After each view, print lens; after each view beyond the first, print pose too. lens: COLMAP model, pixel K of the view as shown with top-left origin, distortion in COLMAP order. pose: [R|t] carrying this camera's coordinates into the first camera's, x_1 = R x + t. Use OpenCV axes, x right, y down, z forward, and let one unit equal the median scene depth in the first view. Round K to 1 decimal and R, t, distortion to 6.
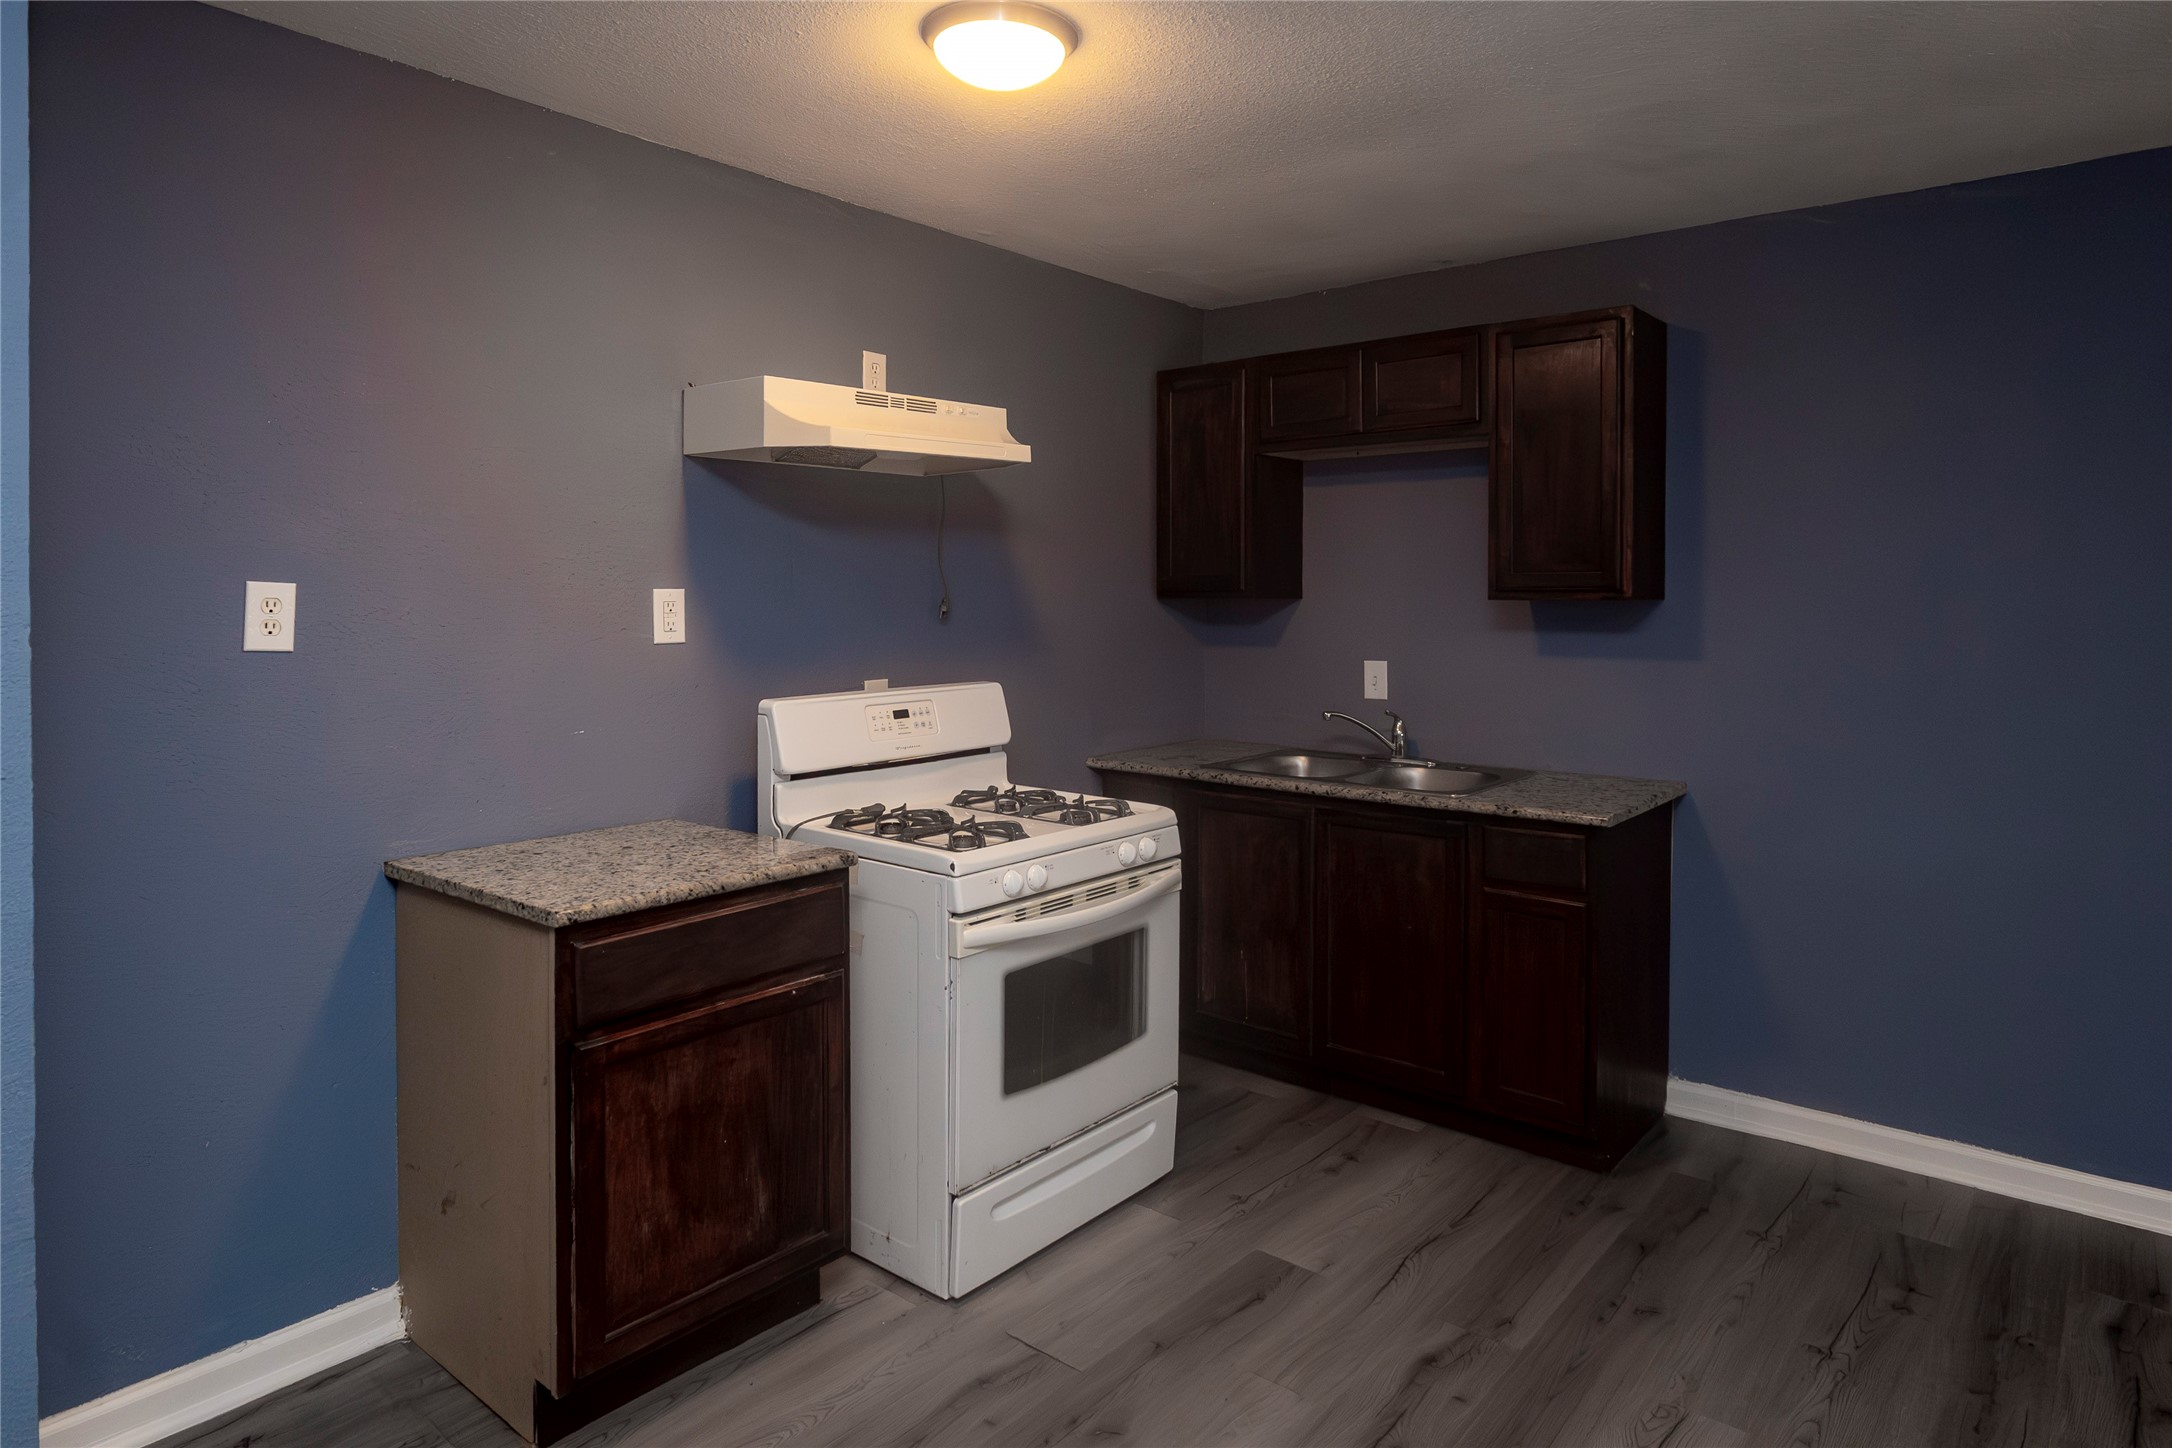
lens RADIAL K [[1297.7, 0, 1081.7], [0, 1297.7, 631.2], [0, 0, 1]] dist [-0.003368, 0.000668]
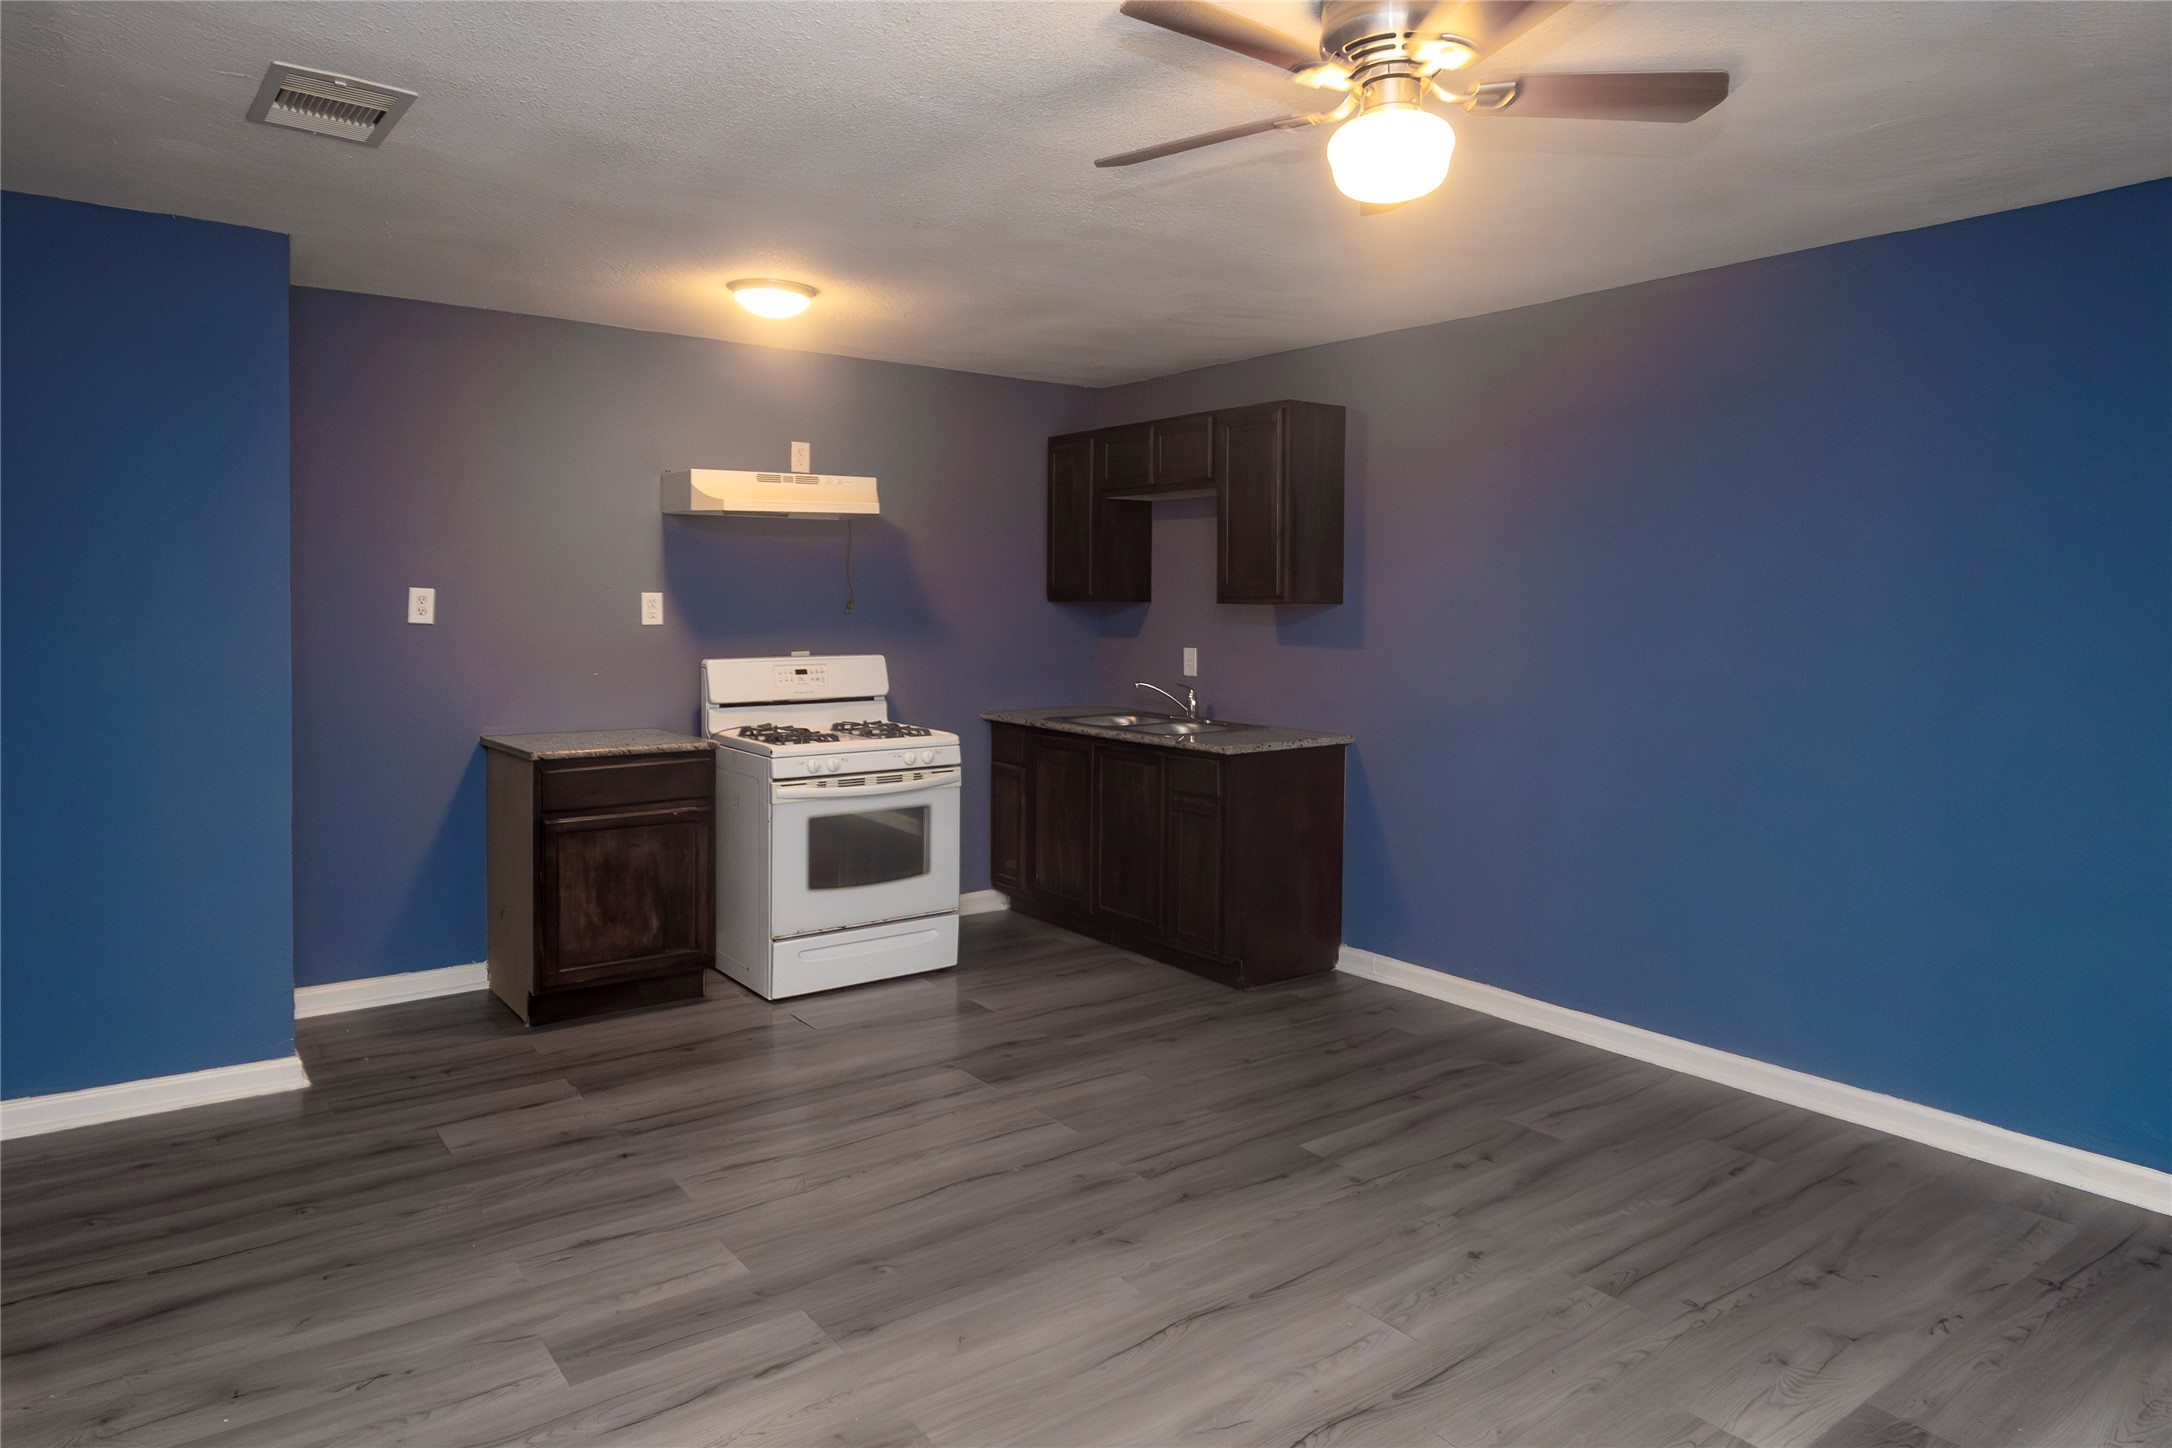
lens RADIAL K [[1332.7, 0, 1084.0], [0, 1332.7, 662.0], [0, 0, 1]] dist [-0.002472, 0.000353]
pose [[0.976756, 0.017863, -0.213608, 0.606939], [-0.013673, 0.999684, 0.021077, 0.013617], [0.213917, -0.017666, 0.976692, -0.582574]]
